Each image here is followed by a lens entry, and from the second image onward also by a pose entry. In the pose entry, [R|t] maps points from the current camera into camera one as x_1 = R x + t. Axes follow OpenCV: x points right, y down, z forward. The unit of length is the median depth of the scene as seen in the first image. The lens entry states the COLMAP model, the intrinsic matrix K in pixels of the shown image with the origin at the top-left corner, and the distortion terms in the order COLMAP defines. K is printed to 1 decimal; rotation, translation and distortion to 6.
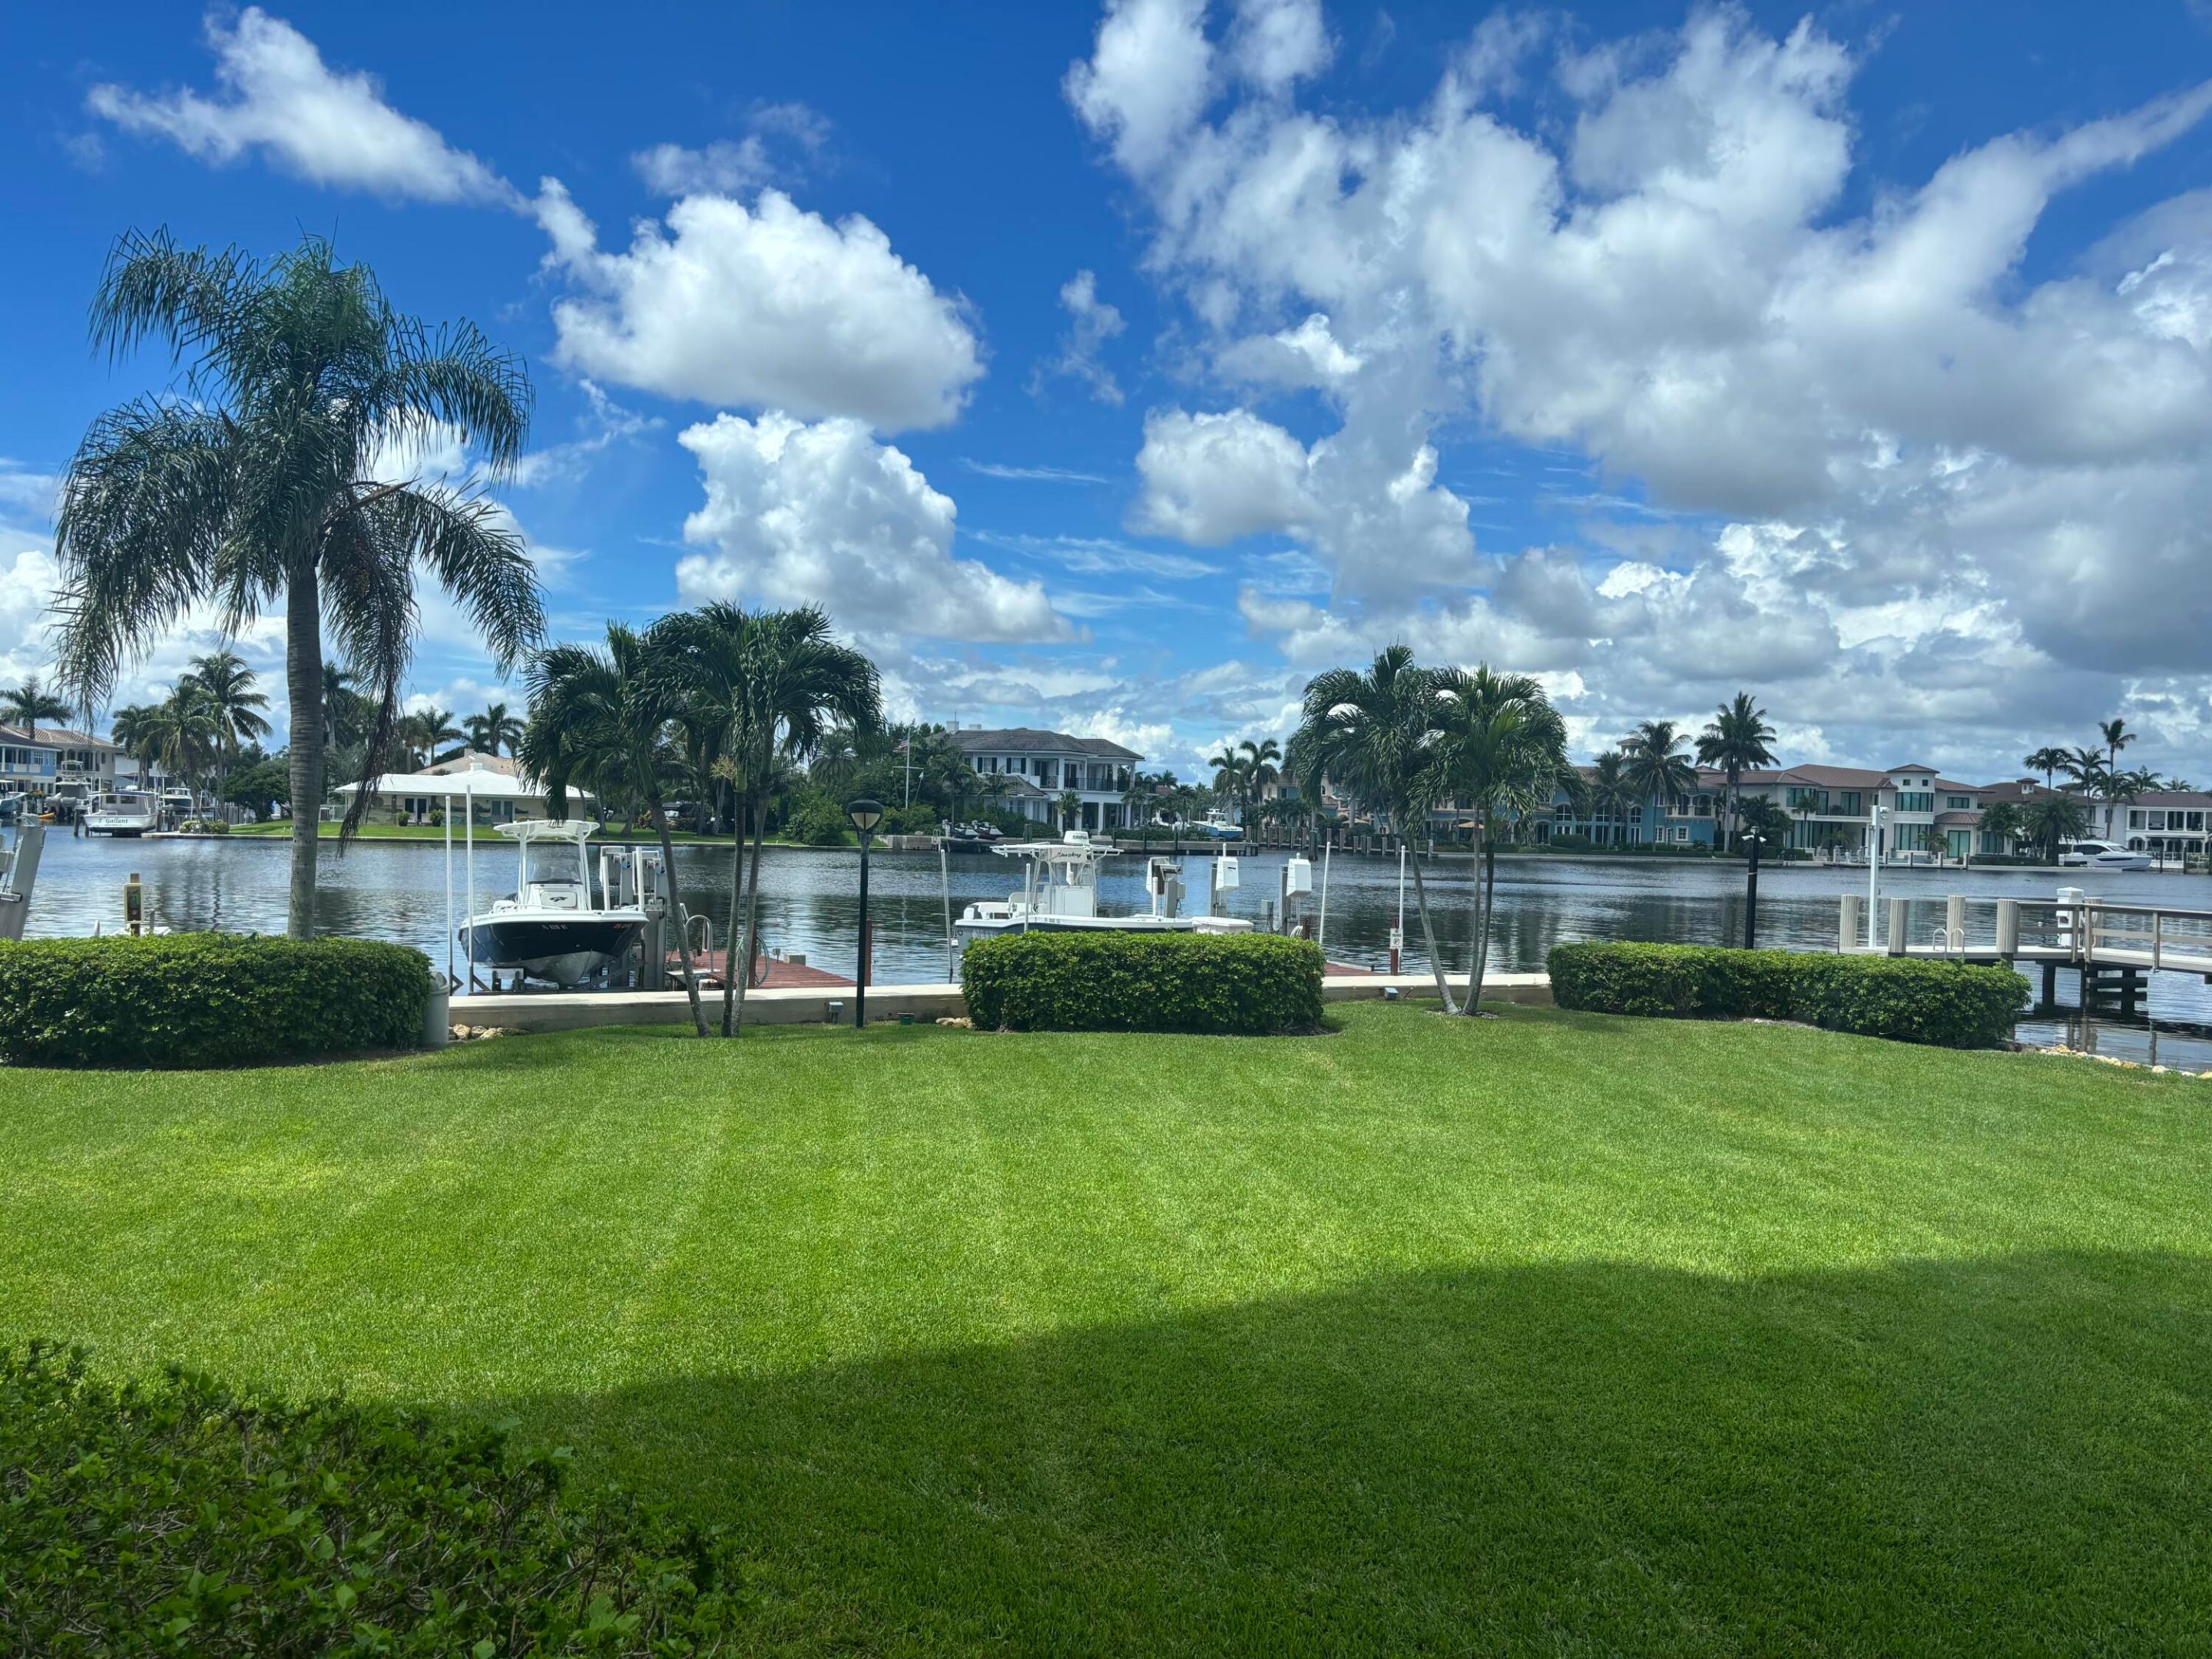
lens RADIAL K [[1645.1, 0, 1133.8], [0, 1645.1, 789.3], [0, 0, 1]] dist [0.042497, -0.037934]
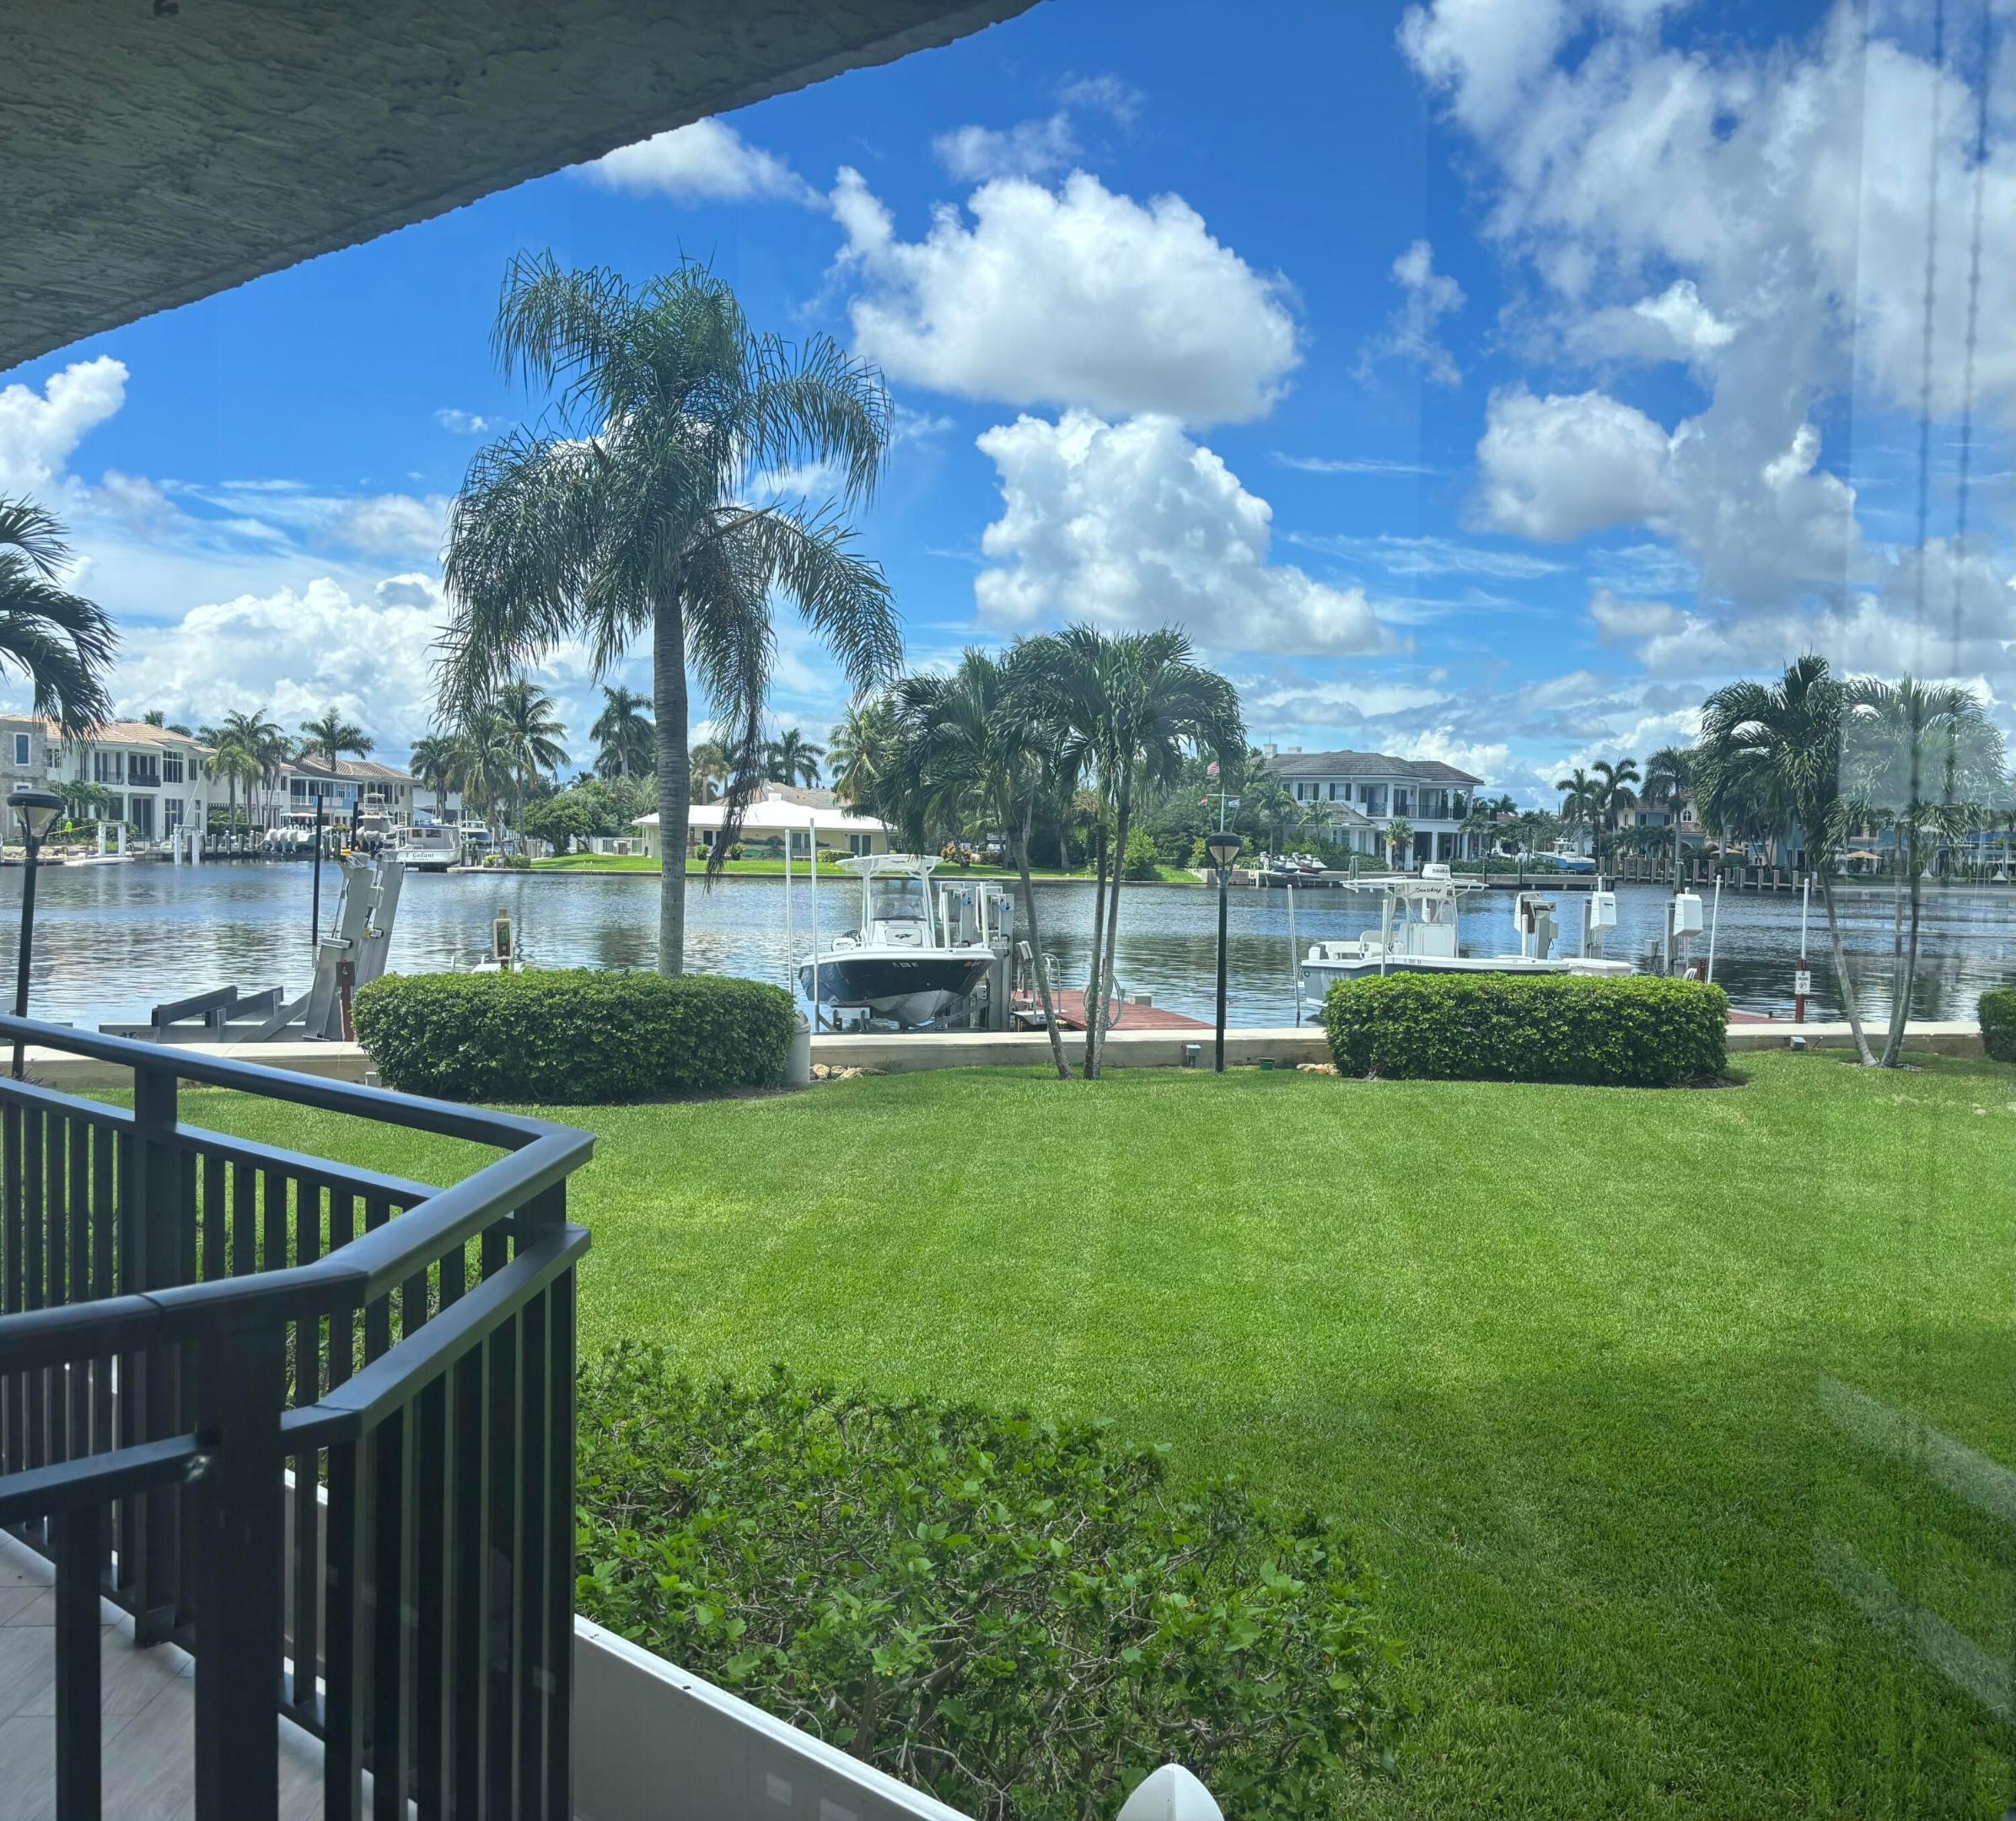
lens RADIAL K [[2041.2, 0, 972.4], [0, 2041.2, 857.5], [0, 0, 1]] dist [0.029565, 0.000000]
pose [[0.993266, -0.003136, -0.115817, -0.152199], [0.006009, 0.999683, 0.024459, -0.007194], [0.115703, -0.024991, 0.992969, -0.155413]]
